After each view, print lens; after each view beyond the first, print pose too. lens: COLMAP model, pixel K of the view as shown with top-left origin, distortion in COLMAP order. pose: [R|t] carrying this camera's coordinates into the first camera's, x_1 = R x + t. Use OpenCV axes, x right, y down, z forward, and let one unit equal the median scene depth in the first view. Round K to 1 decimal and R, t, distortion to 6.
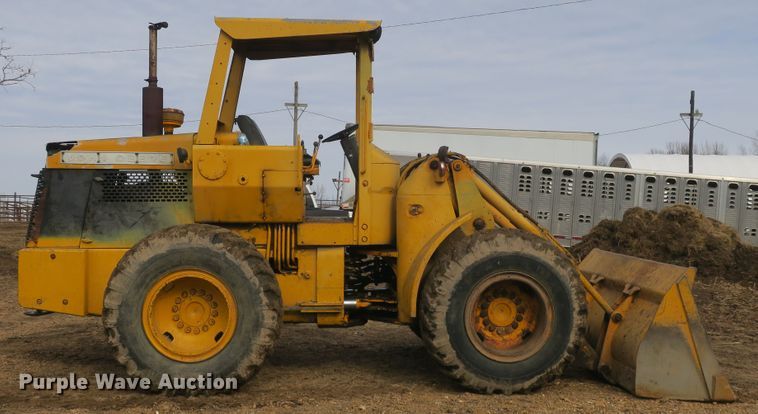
lens RADIAL K [[881.4, 0, 396.7], [0, 881.4, 209.3], [0, 0, 1]] dist [-0.005522, 0.012509]
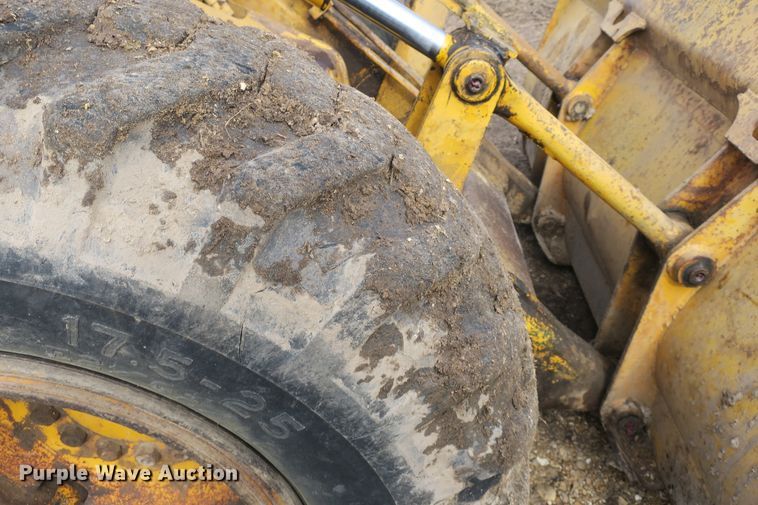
lens RADIAL K [[594.5, 0, 379.0], [0, 594.5, 252.5], [0, 0, 1]] dist [-0.008745, 0.006962]
pose [[0.978993, -0.067187, -0.192508, 0.207793], [0.162033, 0.829477, 0.534522, 0.021010], [0.123768, -0.554486, 0.822938, 0.901154]]
